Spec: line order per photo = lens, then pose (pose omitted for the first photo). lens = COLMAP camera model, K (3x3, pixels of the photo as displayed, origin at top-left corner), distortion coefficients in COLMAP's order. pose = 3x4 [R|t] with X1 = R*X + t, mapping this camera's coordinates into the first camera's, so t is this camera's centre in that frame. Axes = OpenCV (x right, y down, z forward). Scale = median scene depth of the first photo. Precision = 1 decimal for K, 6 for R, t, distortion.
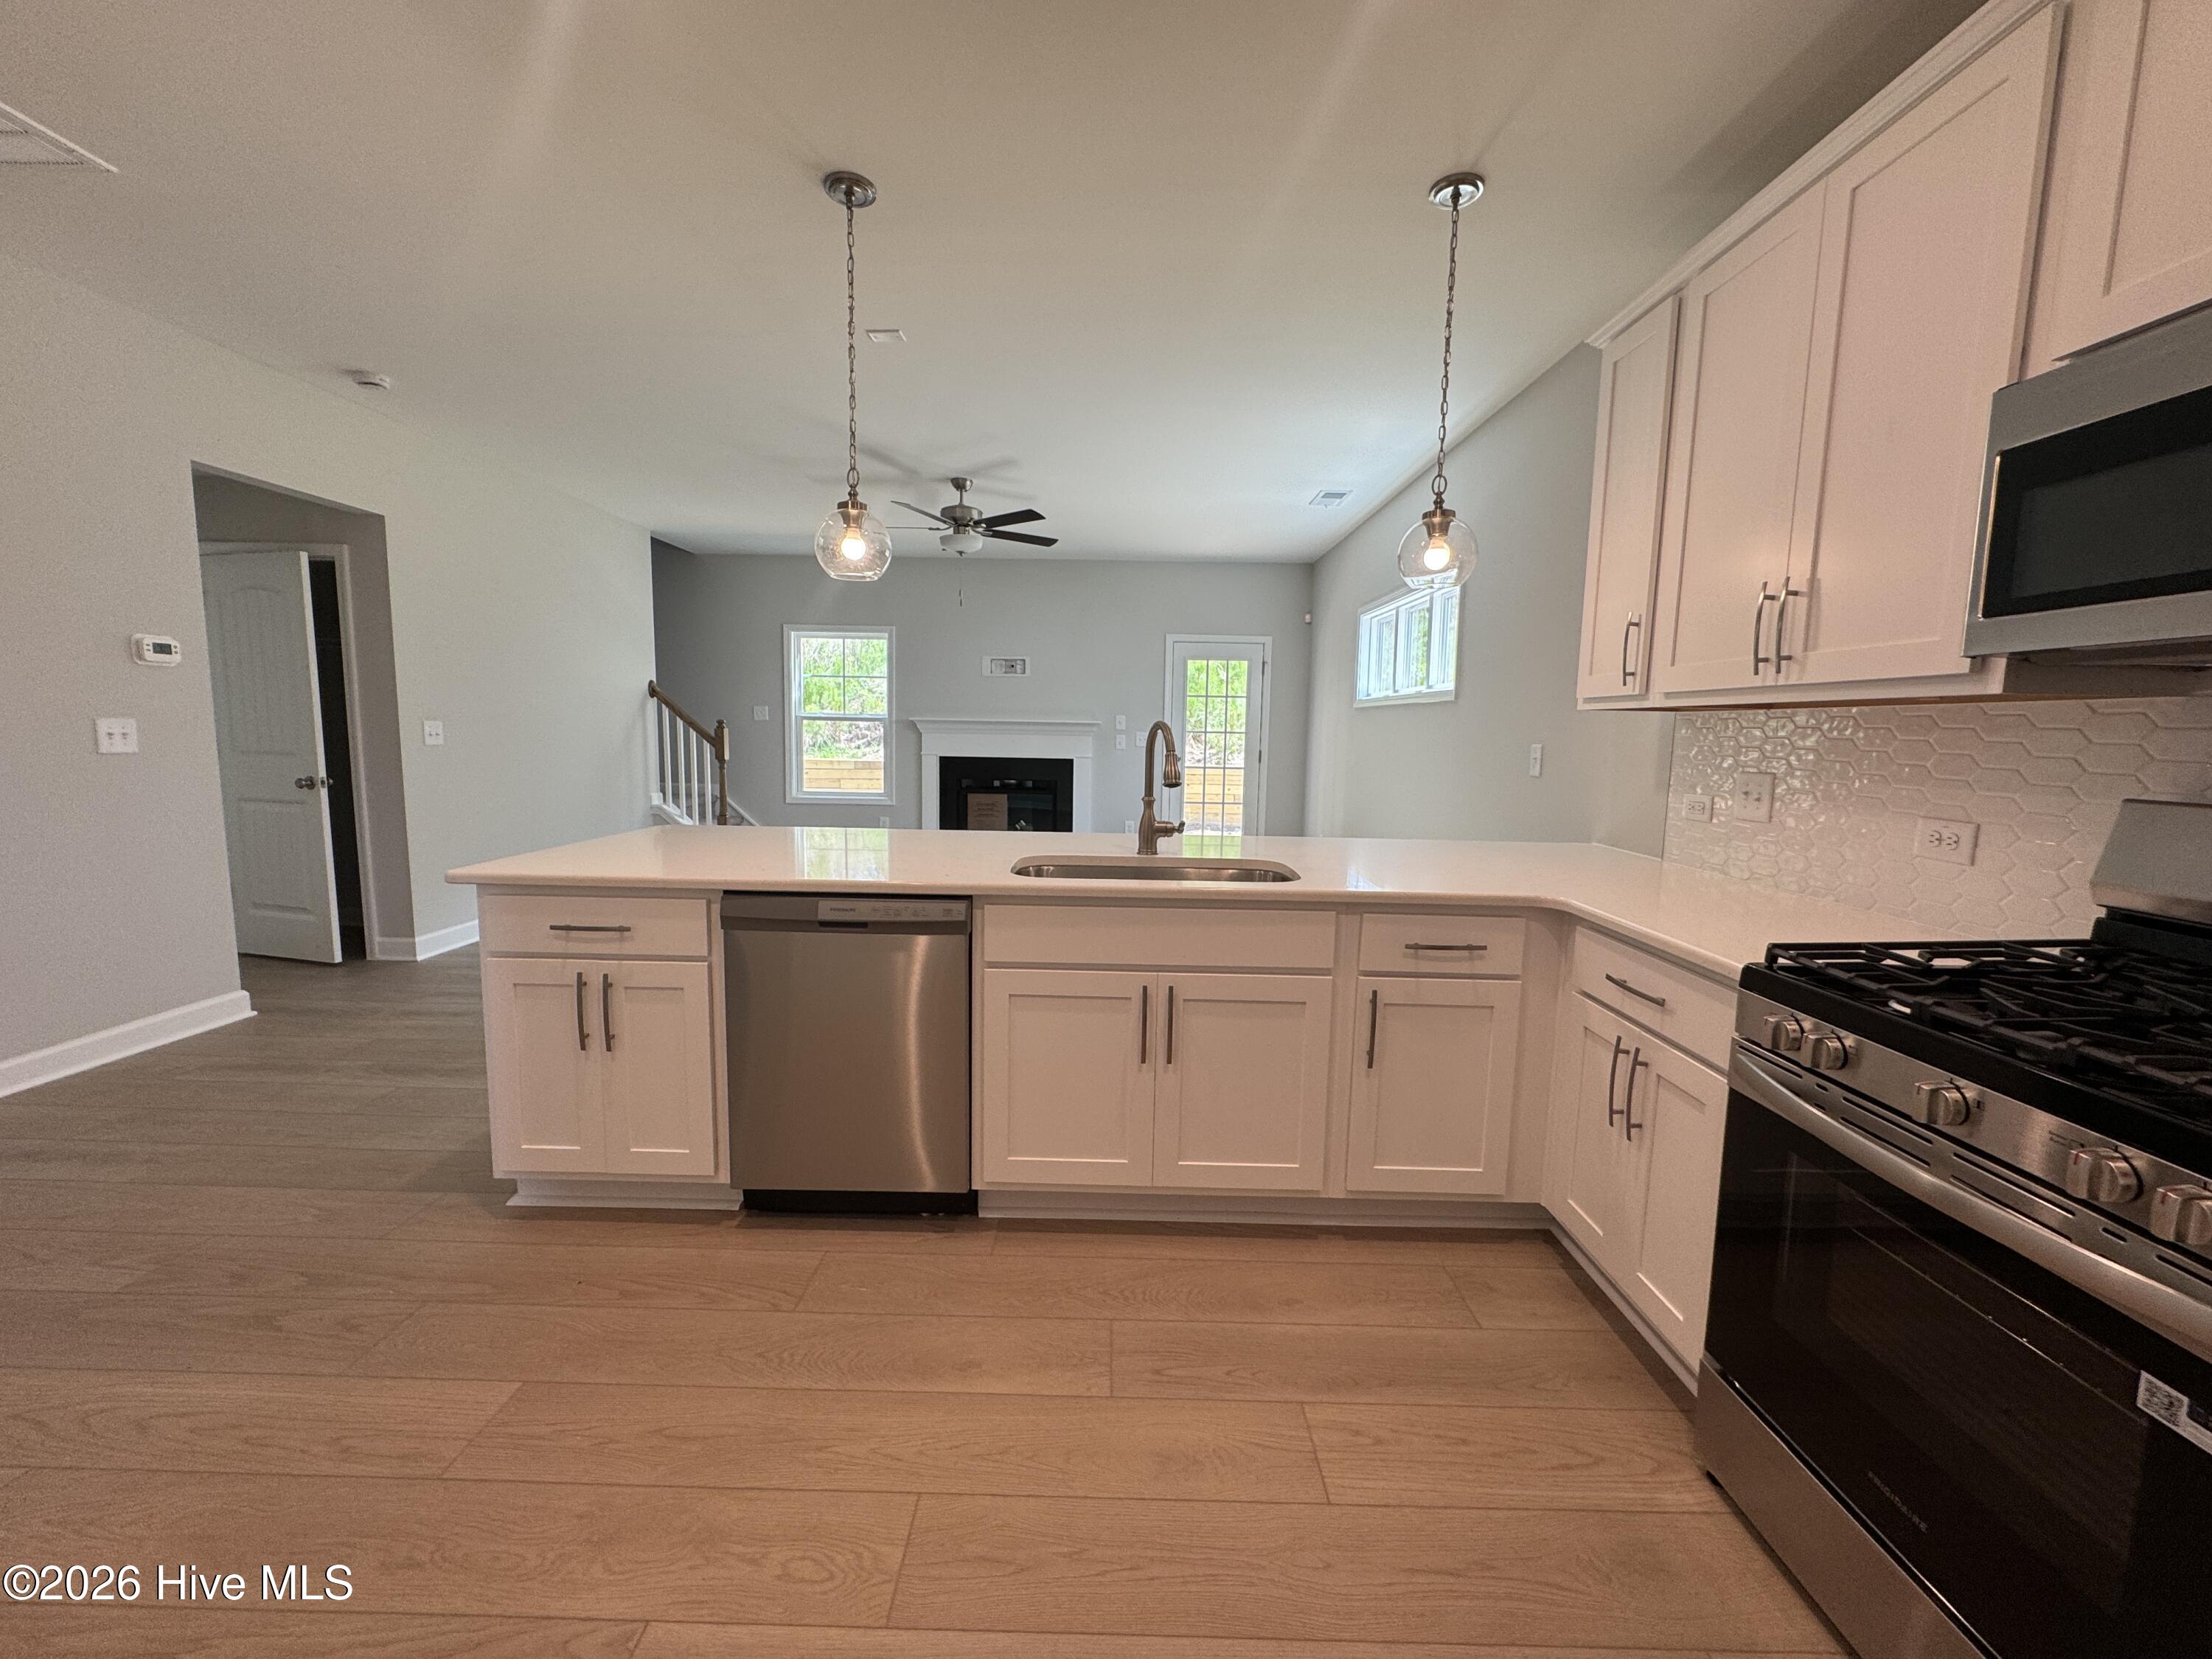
lens RADIAL K [[883.2, 0, 1103.8], [0, 883.2, 826.2], [0, 0, 1]] dist [-0.002463, 0.000105]
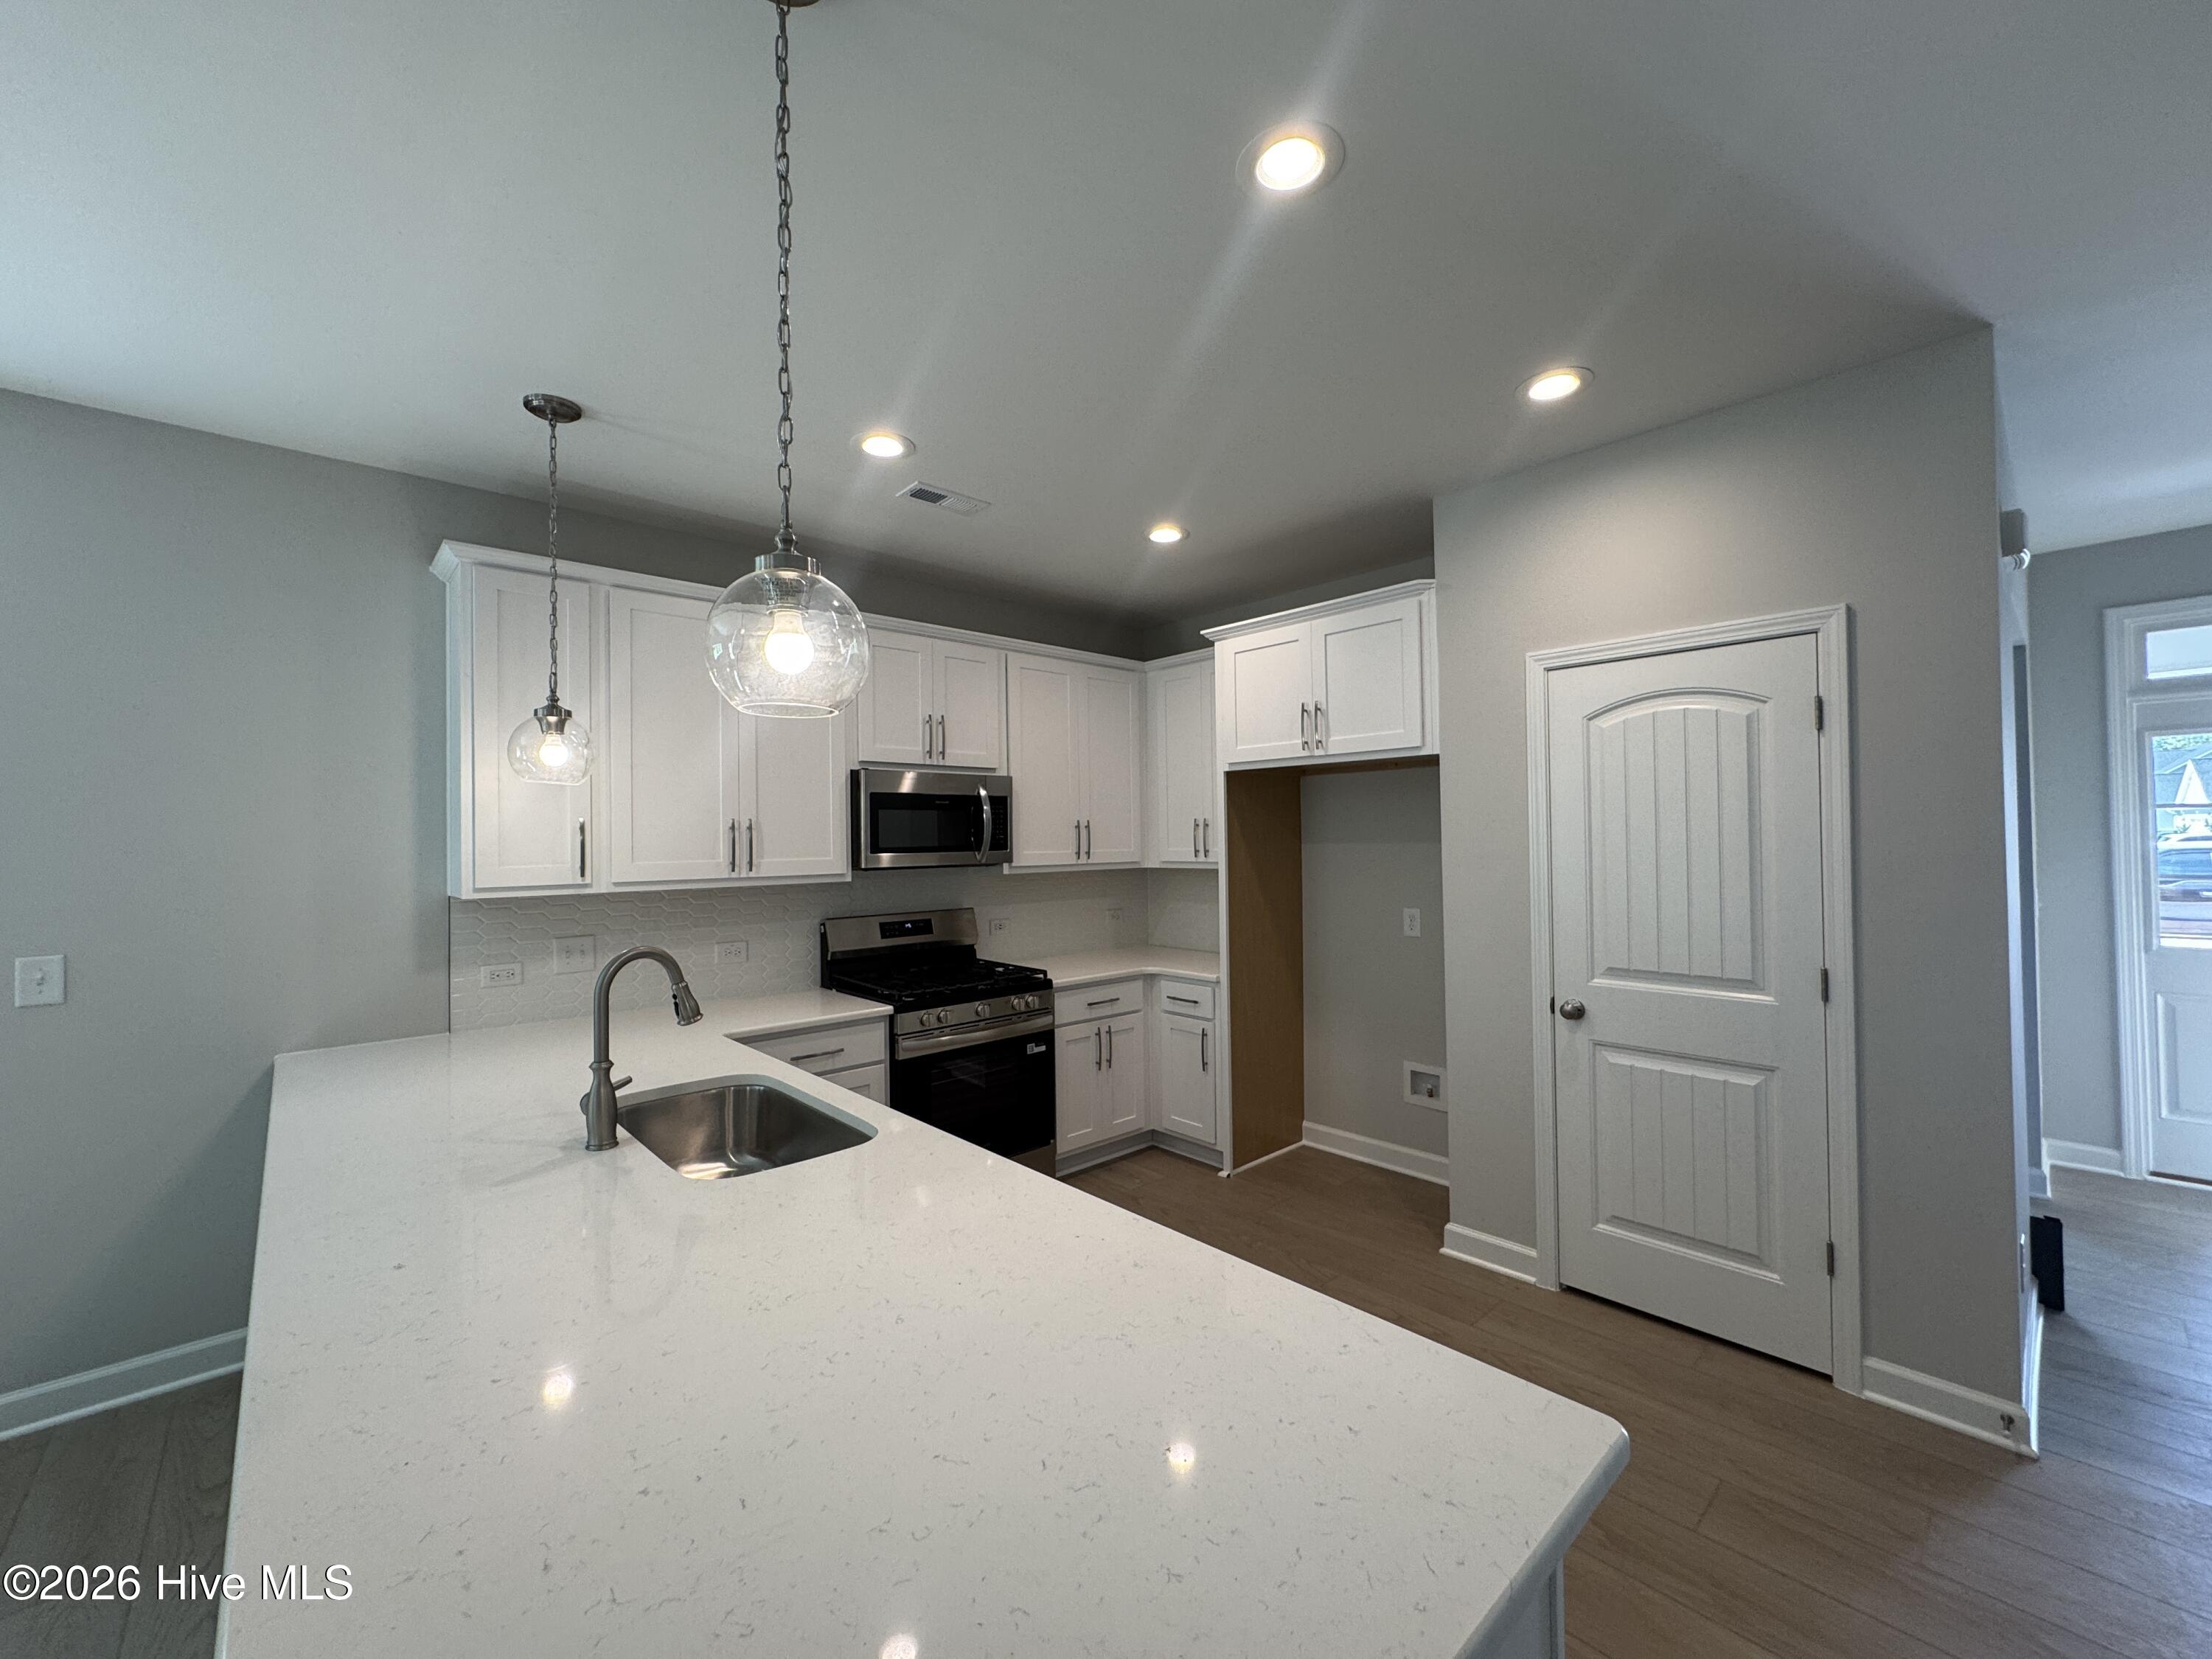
lens RADIAL K [[883.2, 0, 1103.8], [0, 883.2, 826.2], [0, 0, 1]] dist [-0.002463, 0.000105]
pose [[-0.679924, 0.007205, 0.733247, -0.354614], [0.086395, 0.993774, 0.070348, -0.111039], [-0.728175, 0.111180, -0.676314, 0.572641]]
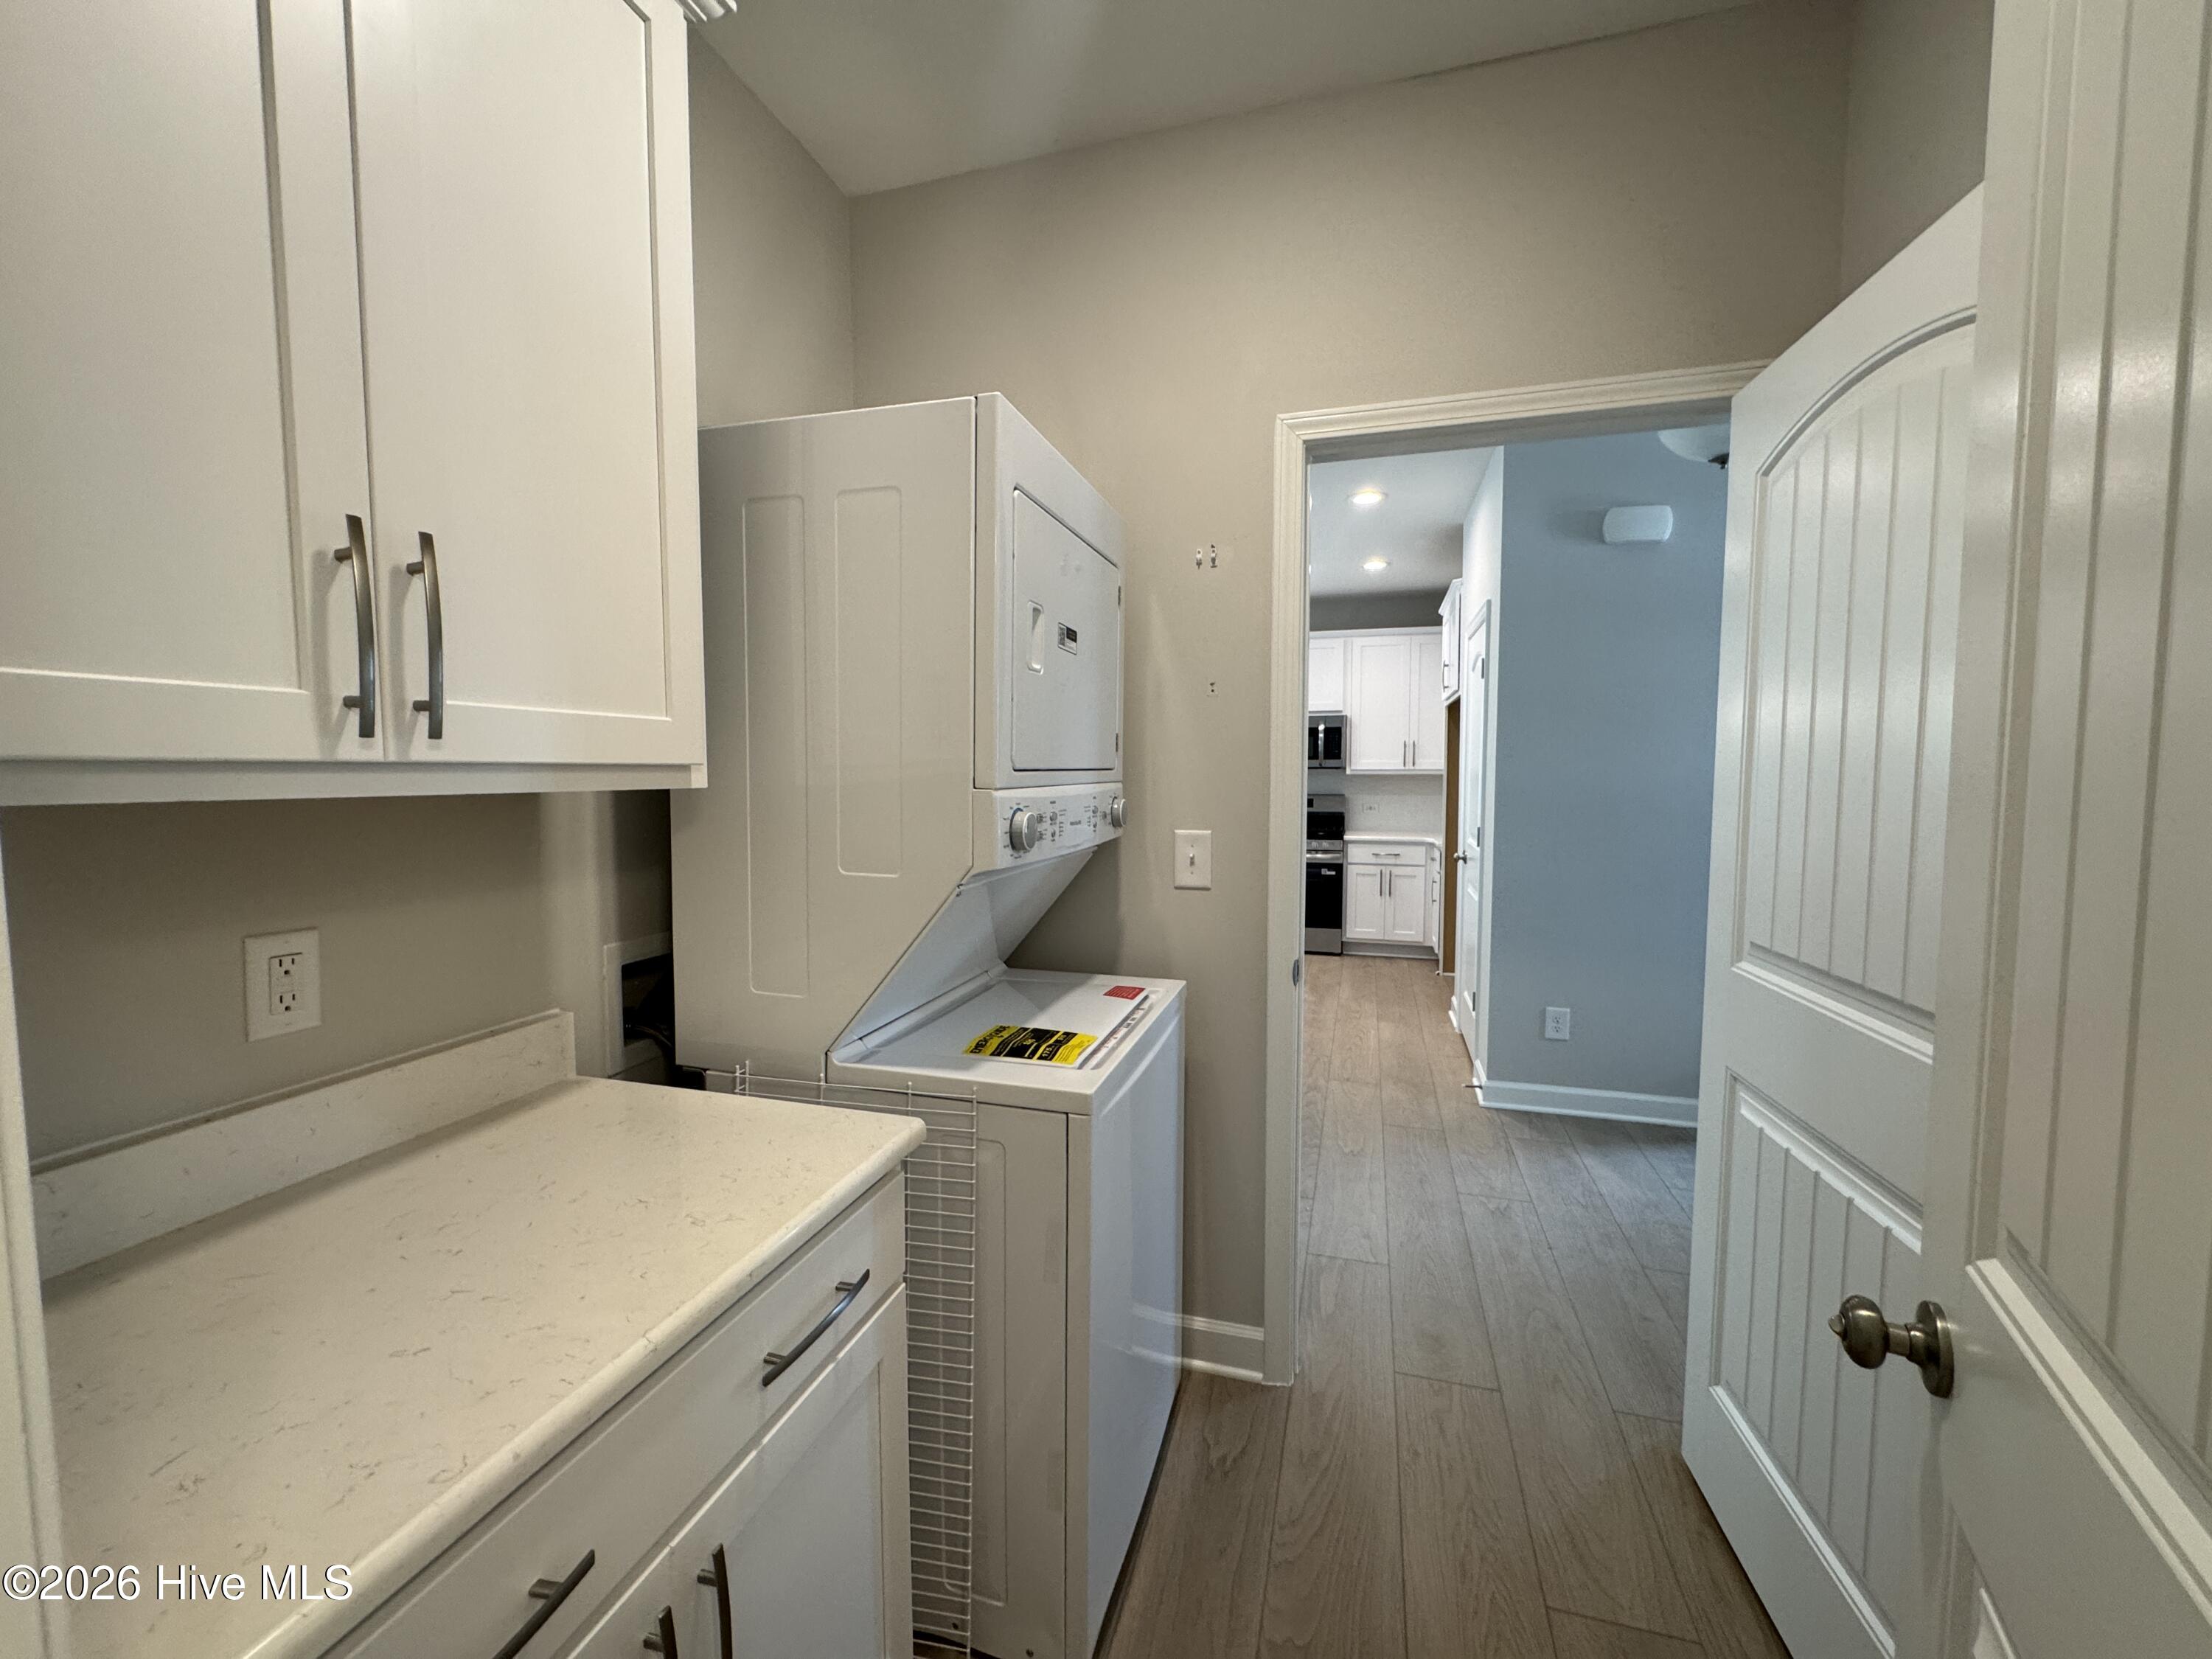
lens RADIAL K [[883.2, 0, 1103.8], [0, 883.2, 826.2], [0, 0, 1]] dist [-0.002463, 0.000105]
pose [[0.274091, -0.081536, 0.958241, -1.064366], [0.113549, 0.992174, 0.051944, -0.054817], [-0.954977, 0.094570, 0.281204, 0.104607]]
